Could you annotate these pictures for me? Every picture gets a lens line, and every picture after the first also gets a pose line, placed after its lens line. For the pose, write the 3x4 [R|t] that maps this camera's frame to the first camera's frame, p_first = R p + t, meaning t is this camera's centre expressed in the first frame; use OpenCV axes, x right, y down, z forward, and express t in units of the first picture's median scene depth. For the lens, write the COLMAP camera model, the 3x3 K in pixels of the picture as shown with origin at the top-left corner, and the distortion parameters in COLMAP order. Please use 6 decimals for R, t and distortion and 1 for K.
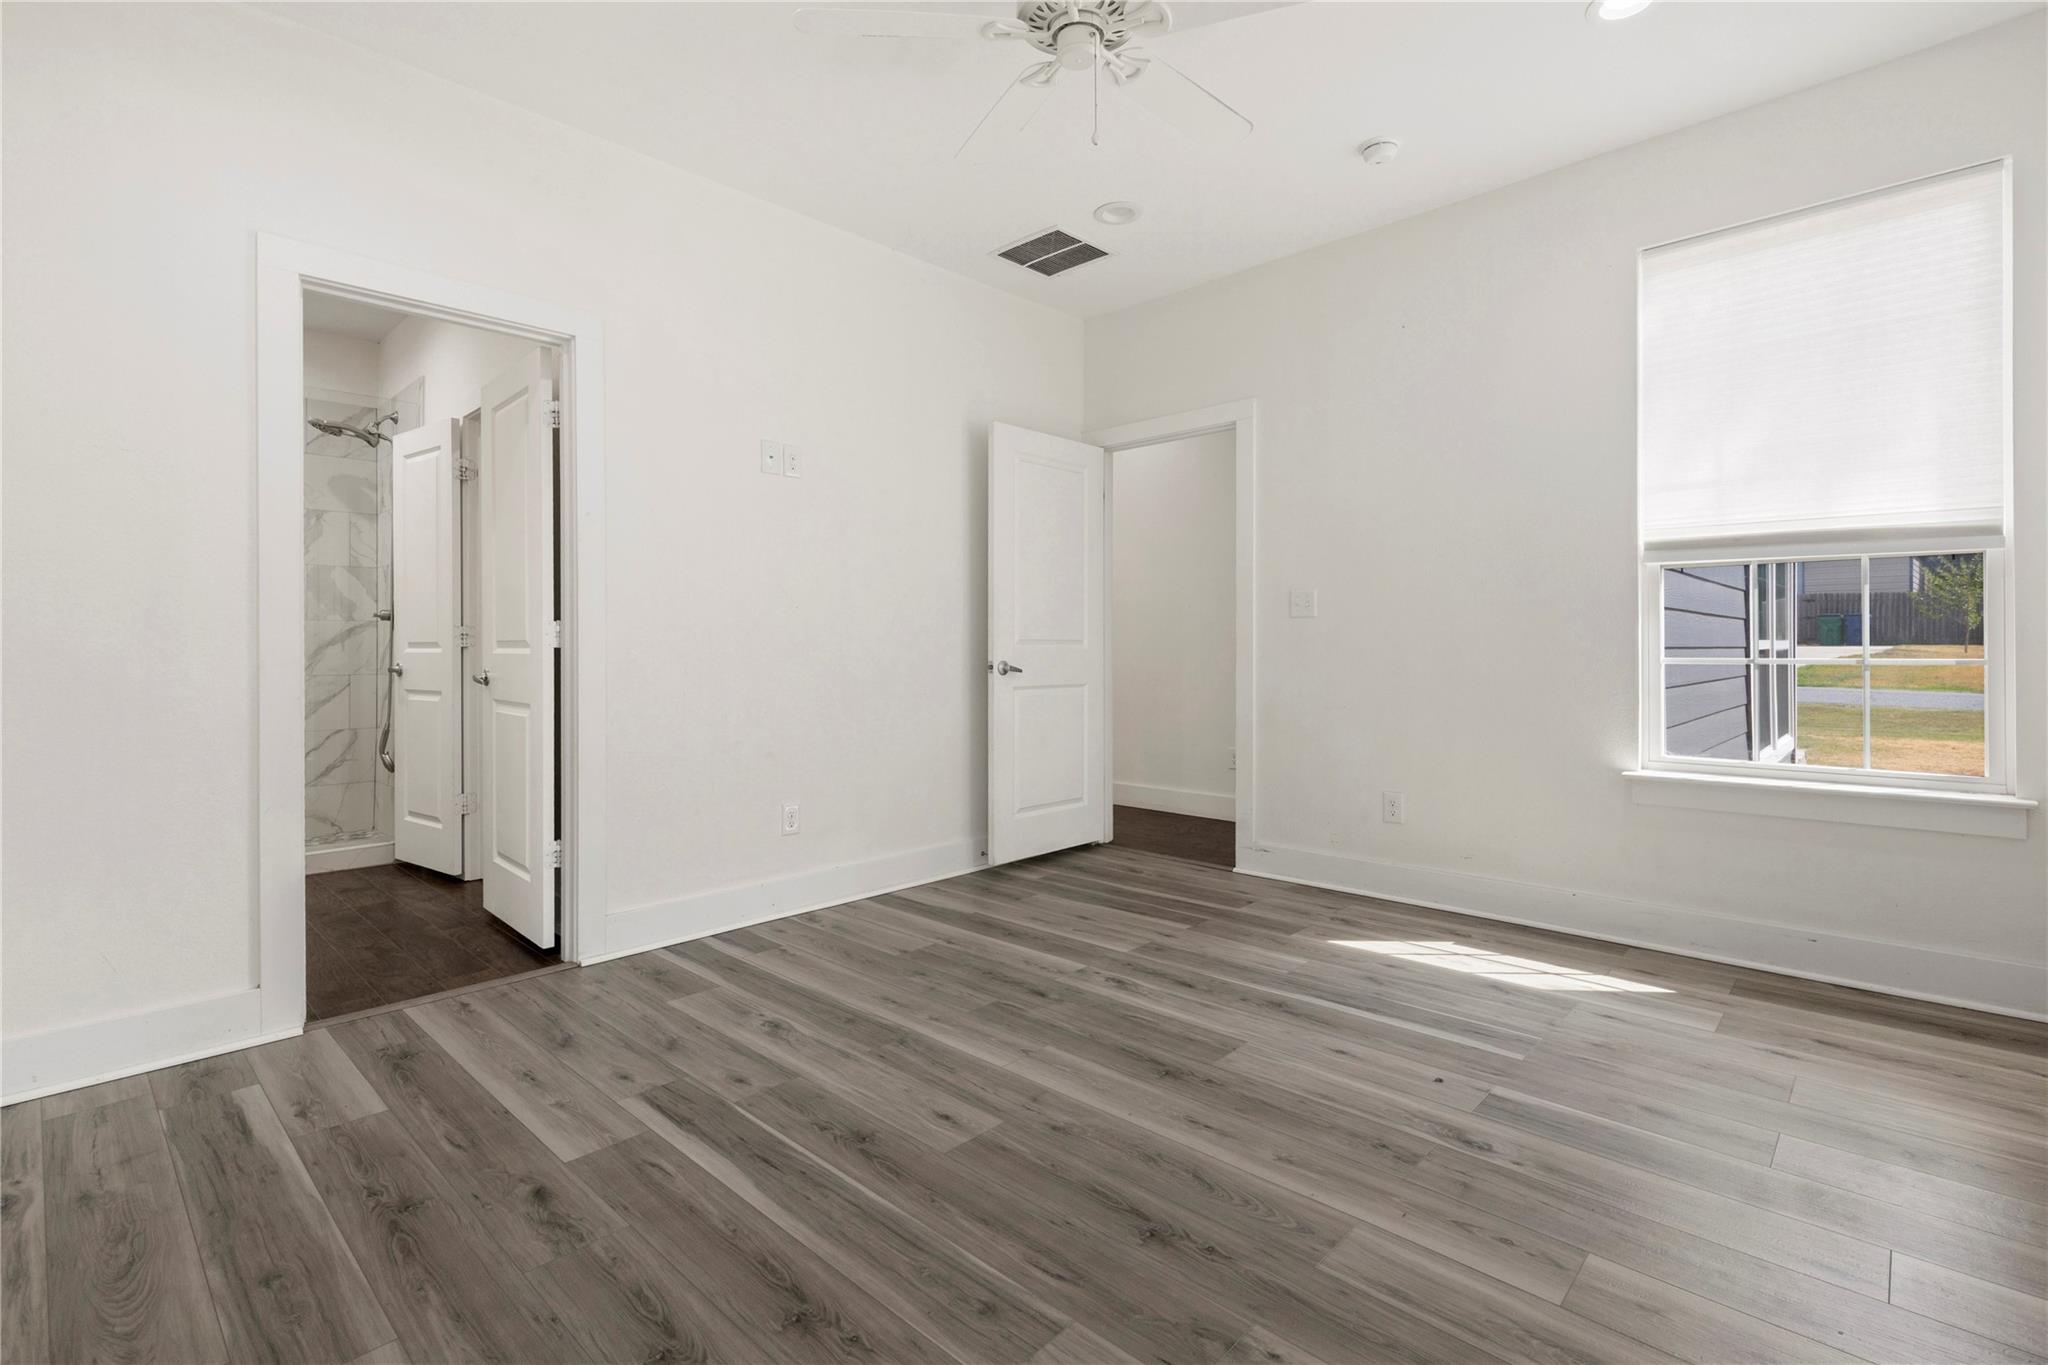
lens RADIAL K [[922.7, 0, 1026.3], [0, 922.7, 662.8], [0, 0, 1]] dist [0.005418, -0.001113]
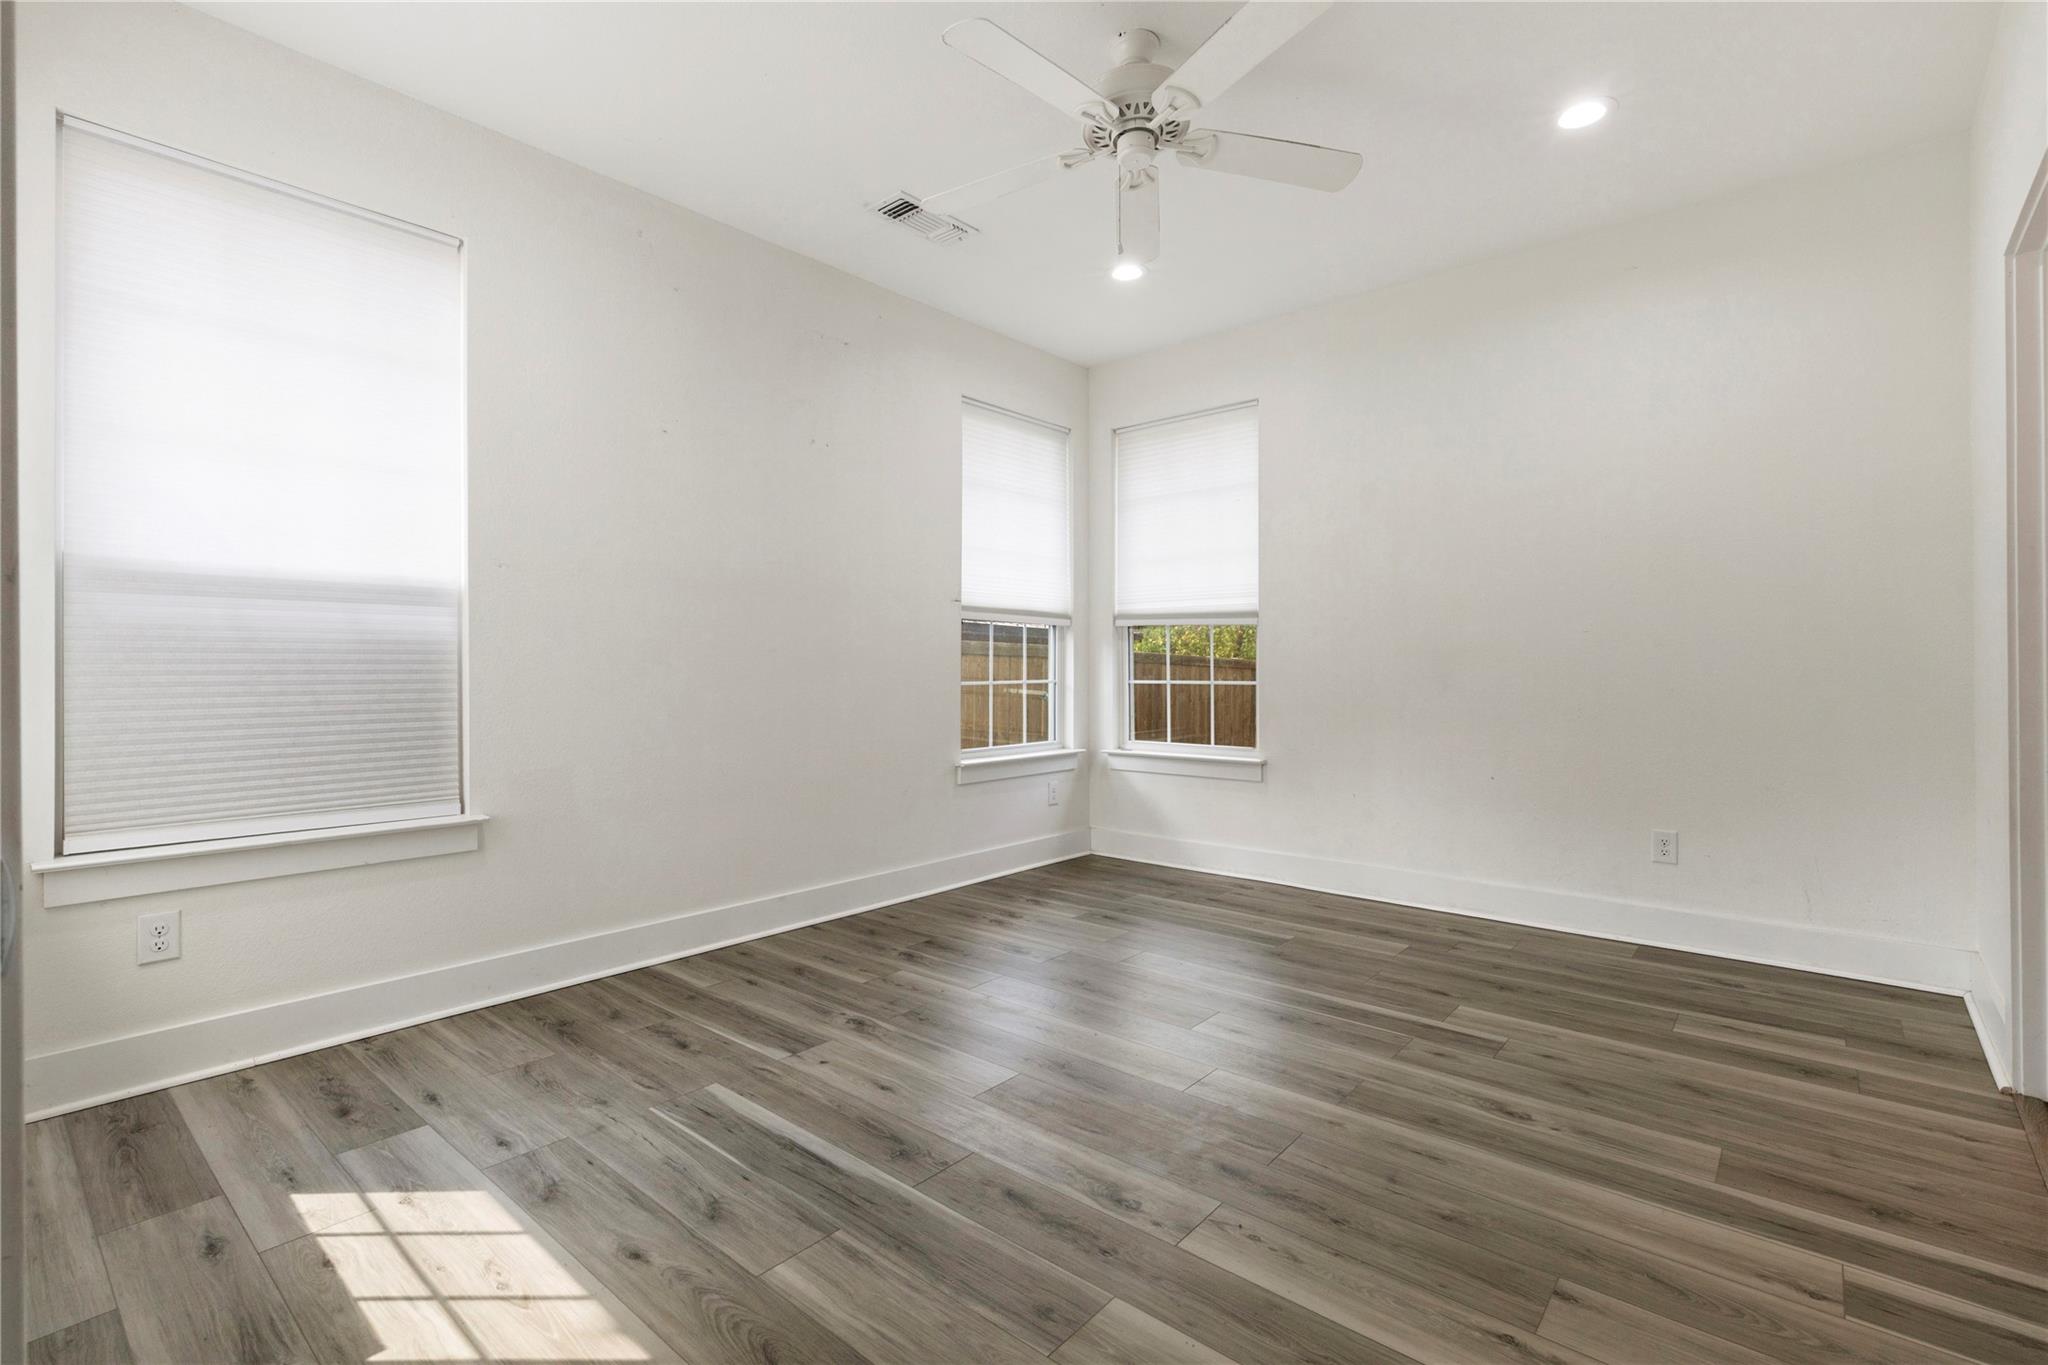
lens RADIAL K [[922.7, 0, 1024.6], [0, 922.7, 670.5], [0, 0, 1]] dist [0.005418, -0.001113]
pose [[-0.998811, 0.007380, -0.048180, 0.220144], [0.006543, 0.999825, 0.017509, -0.036924], [0.048301, 0.017173, -0.998685, 1.852322]]
